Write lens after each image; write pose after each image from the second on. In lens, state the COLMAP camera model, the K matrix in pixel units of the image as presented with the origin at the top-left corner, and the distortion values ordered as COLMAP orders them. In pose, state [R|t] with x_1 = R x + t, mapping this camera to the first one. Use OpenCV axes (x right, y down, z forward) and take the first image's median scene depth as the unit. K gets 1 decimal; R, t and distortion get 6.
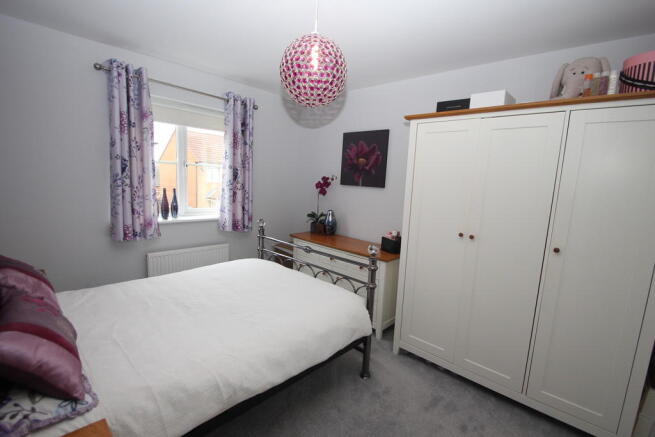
lens RADIAL K [[303.8, 0, 329.7], [0, 303.8, 219.2], [0, 0, 1]] dist [-0.001173, -0.003561]
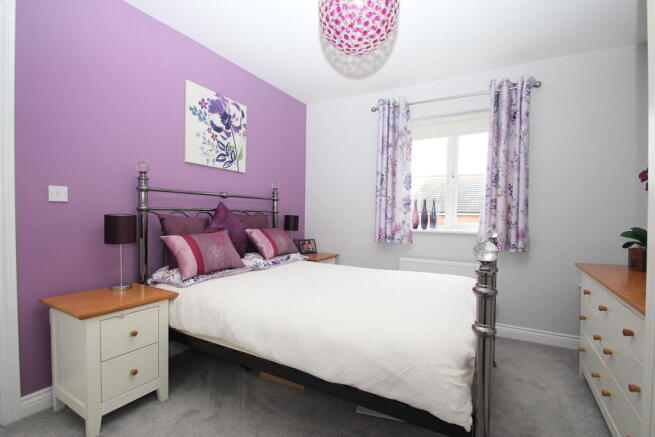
lens RADIAL K [[303.8, 0, 327.9], [0, 303.8, 219.4], [0, 0, 1]] dist [-0.001173, -0.003561]
pose [[0.236720, -0.036508, -0.970892, 0.373126], [-0.131433, 0.988905, -0.069231, 0.078504], [0.962647, 0.143995, 0.229295, 0.432407]]
